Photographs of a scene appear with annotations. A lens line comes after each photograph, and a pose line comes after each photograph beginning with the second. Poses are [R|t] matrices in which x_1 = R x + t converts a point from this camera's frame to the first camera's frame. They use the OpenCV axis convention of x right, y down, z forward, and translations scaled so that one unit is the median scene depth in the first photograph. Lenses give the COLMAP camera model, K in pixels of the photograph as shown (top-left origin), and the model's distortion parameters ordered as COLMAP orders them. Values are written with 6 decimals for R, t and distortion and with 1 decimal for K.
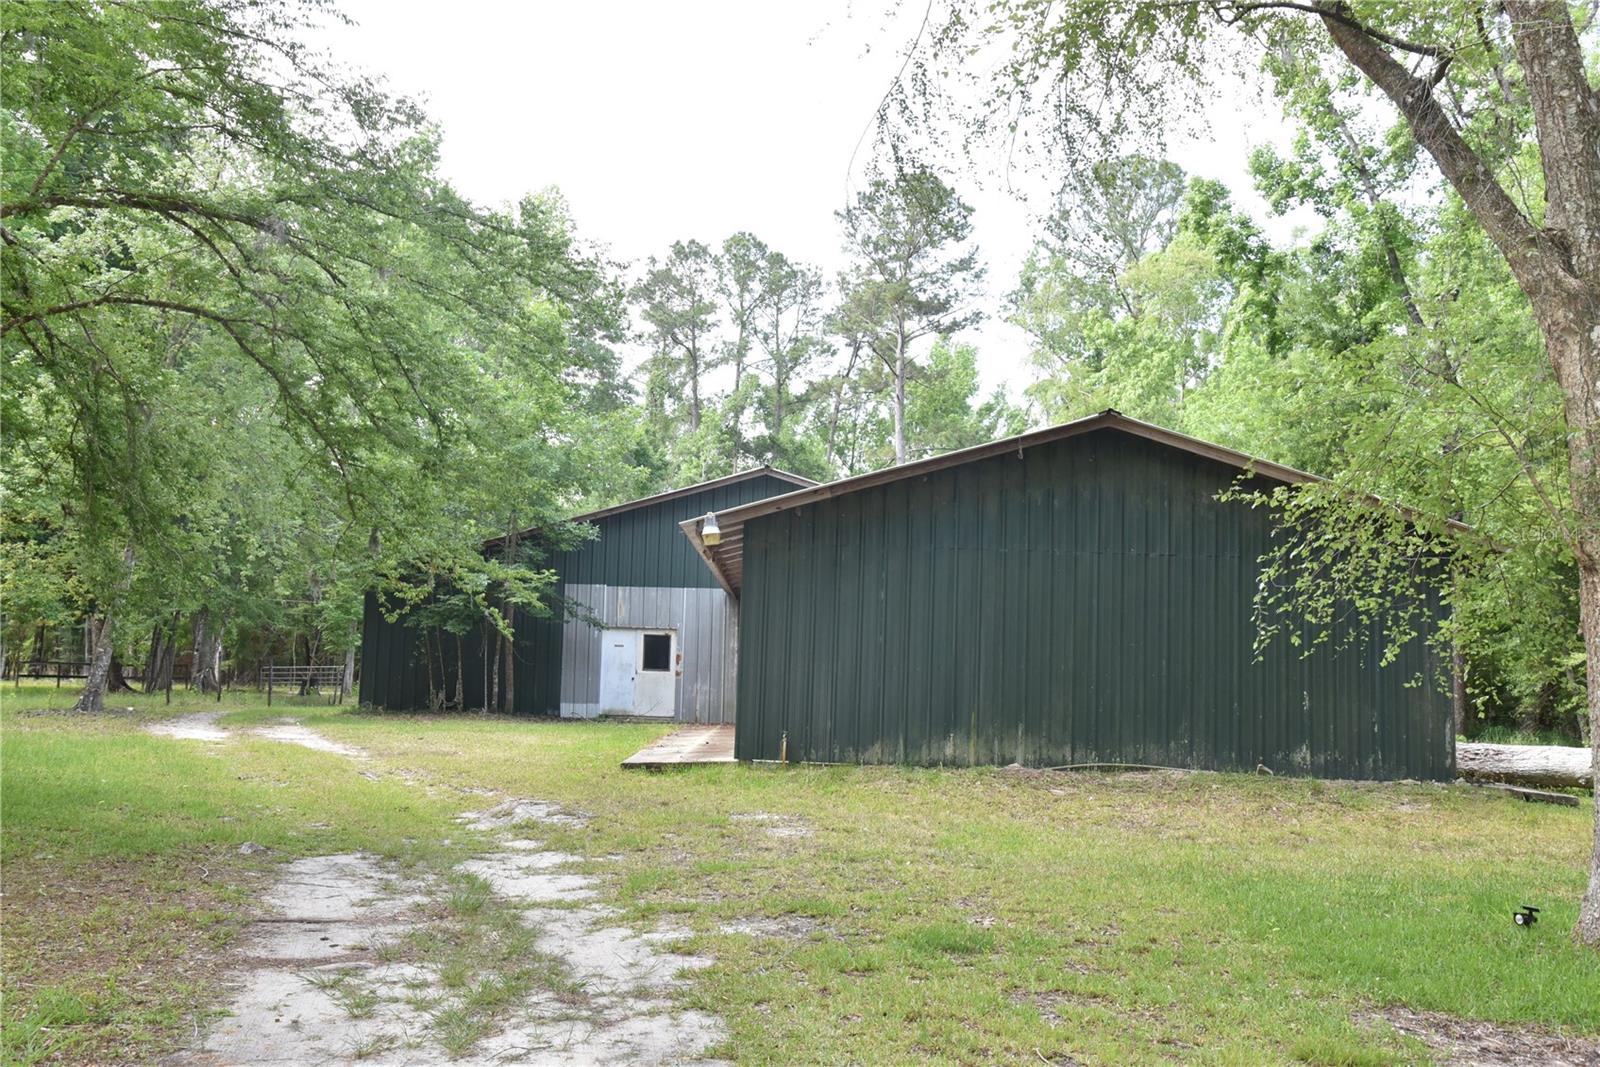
lens RADIAL K [[1491.7, 0, 800.0], [0, 1491.7, 533.5], [0, 0, 1]] dist [-0.063691, -0.004452]
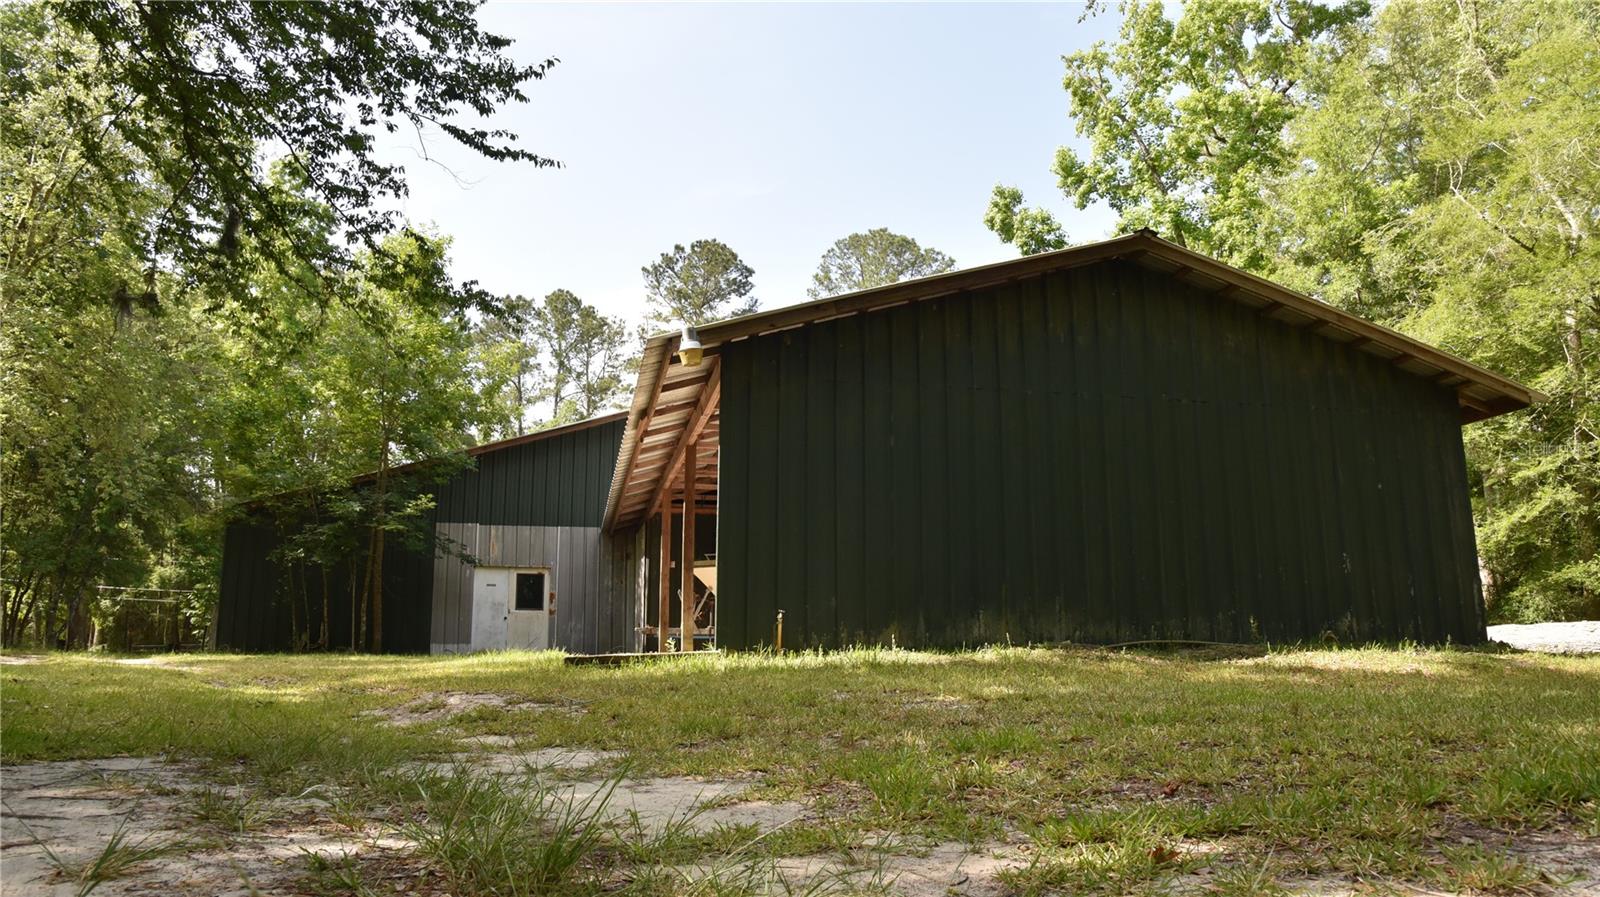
lens RADIAL K [[1098.5, 0, 800.0], [0, 1098.5, 448.5], [0, 0, 1]] dist [-0.114859, 0.003105]
pose [[0.979604, 0.010011, 0.200689, -0.062598], [0.010789, 0.994697, -0.102285, 0.057848], [-0.200649, 0.102364, 0.974301, 0.232951]]
